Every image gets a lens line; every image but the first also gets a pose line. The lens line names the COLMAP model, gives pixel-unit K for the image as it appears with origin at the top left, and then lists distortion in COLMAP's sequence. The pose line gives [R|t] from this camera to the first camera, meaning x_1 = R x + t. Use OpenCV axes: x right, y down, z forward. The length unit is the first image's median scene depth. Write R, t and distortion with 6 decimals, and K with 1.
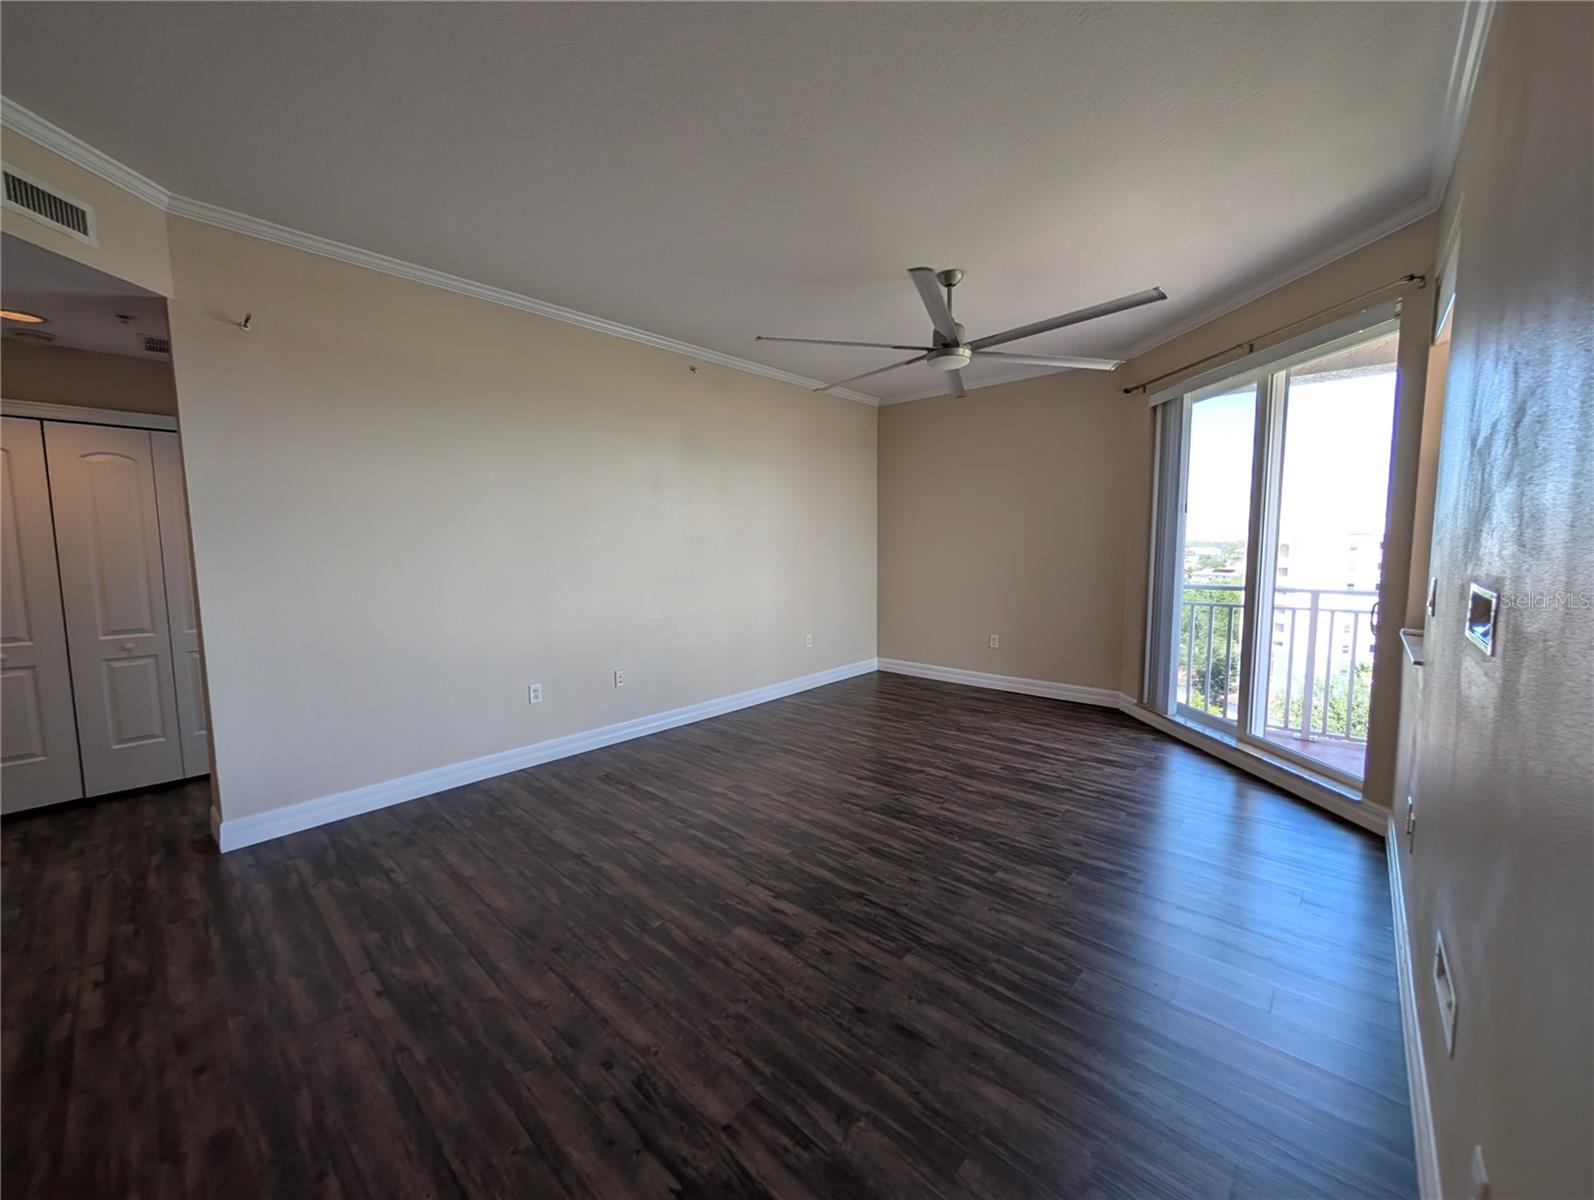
lens RADIAL K [[605.0, 0, 794.5], [0, 605.0, 604.0], [0, 0, 1]] dist [-0.002419, 0.000520]
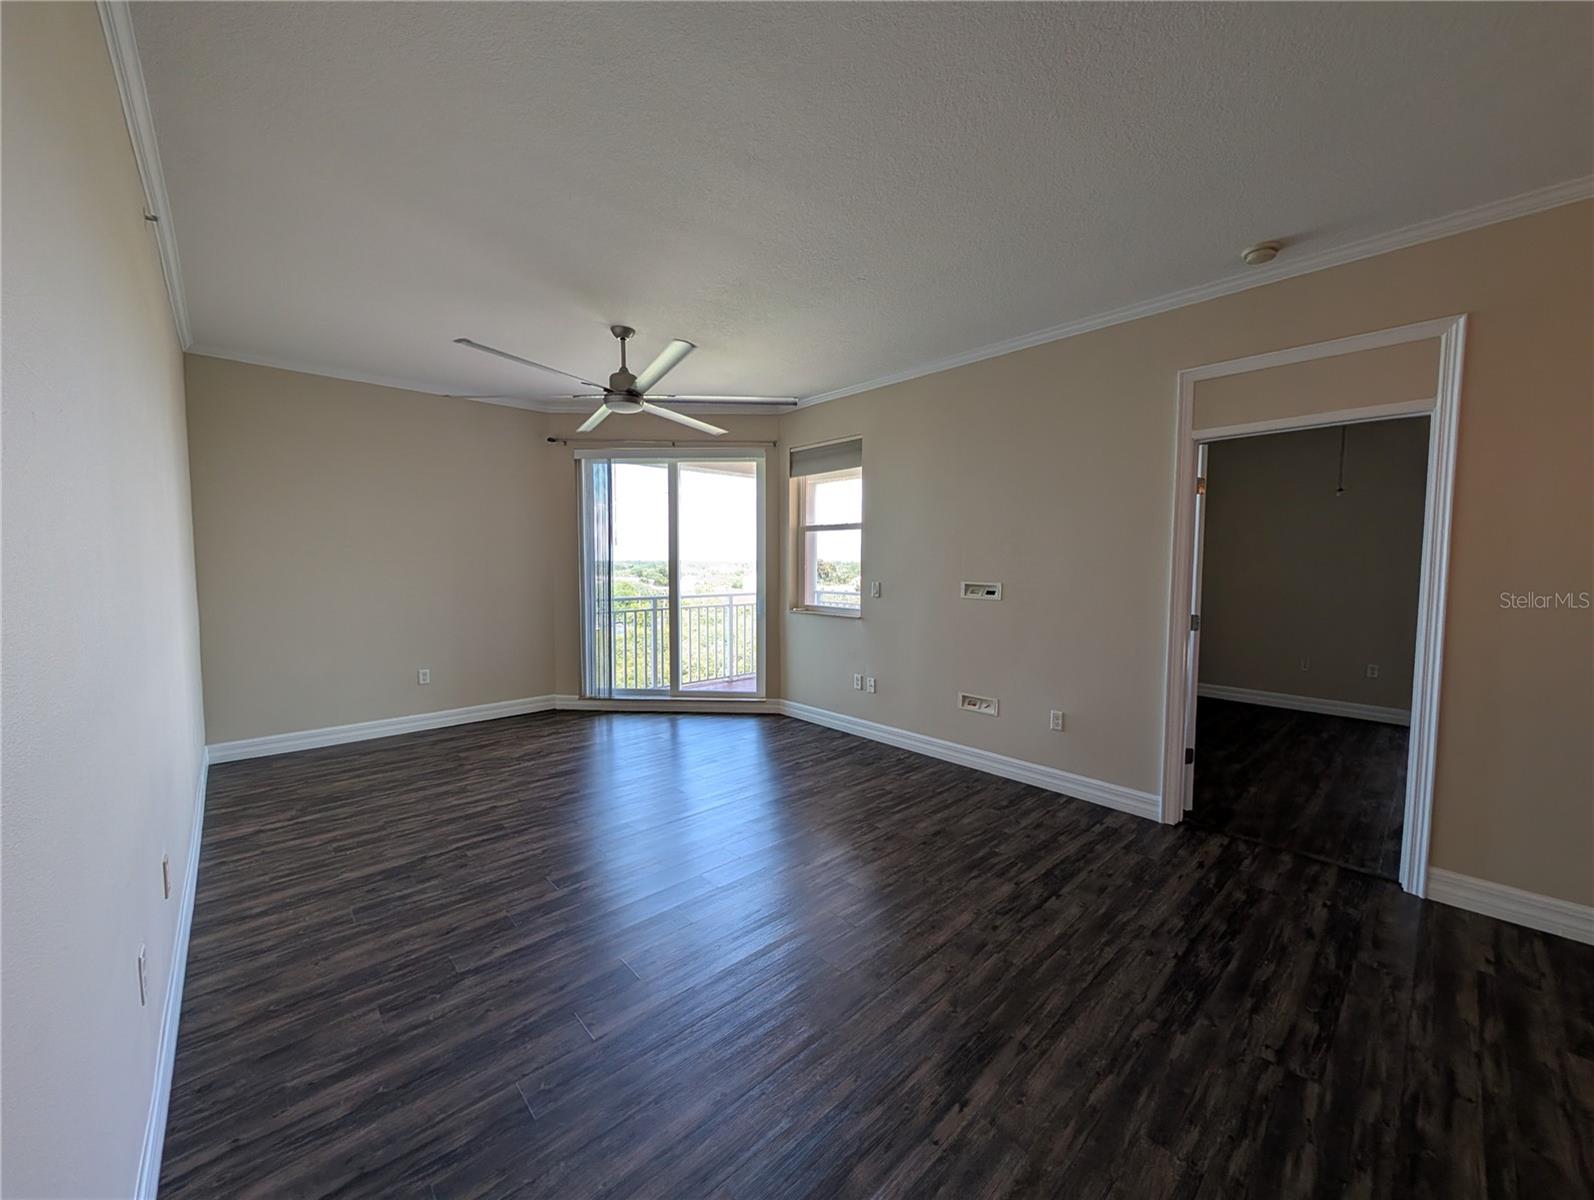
lens RADIAL K [[605.0, 0, 795.1], [0, 605.0, 601.2], [0, 0, 1]] dist [-0.002419, 0.000520]
pose [[0.086250, -0.057005, 0.994641, -1.071943], [0.097434, 0.994058, 0.048523, -0.083491], [-0.991498, 0.092726, 0.091292, 0.775908]]
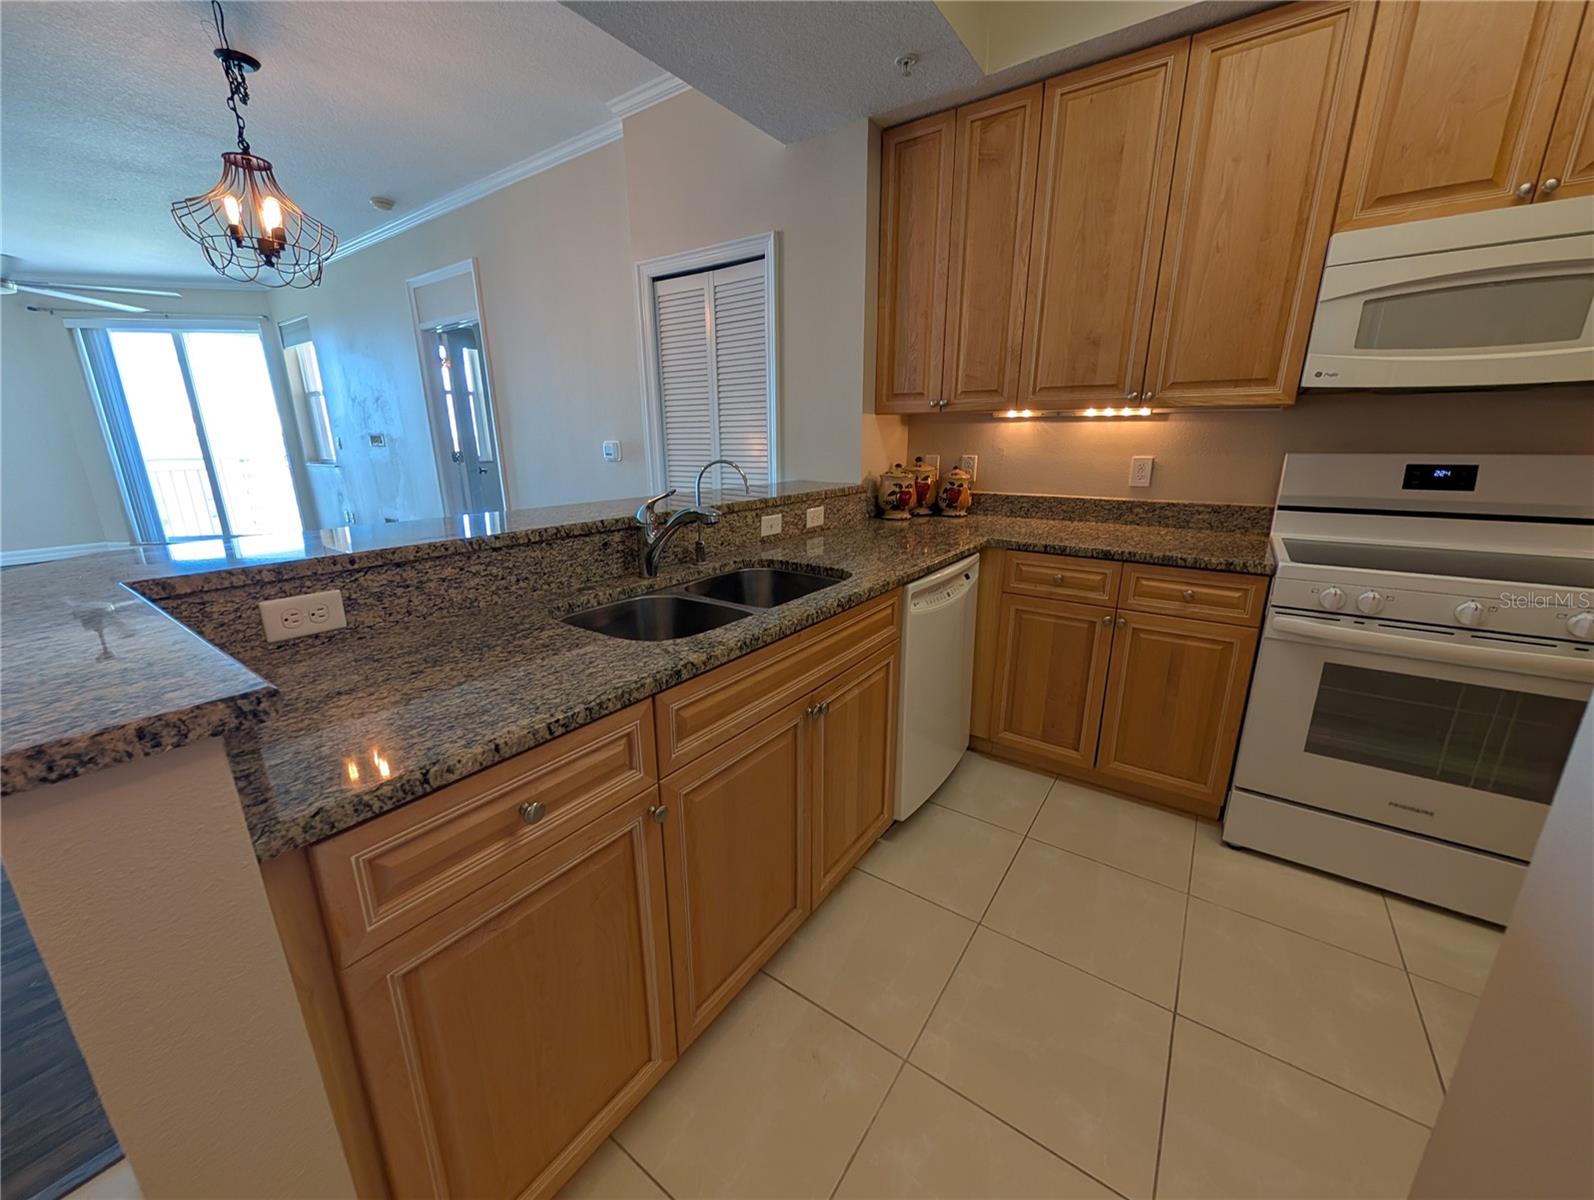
lens RADIAL K [[605.0, 0, 792.2], [0, 605.0, 600.2], [0, 0, 1]] dist [-0.002419, 0.000520]
pose [[-0.117661, -0.255087, 0.959732, -1.852650], [0.108193, 0.957400, 0.267731, 0.138137], [-0.987142, 0.135338, -0.085050, -0.744673]]
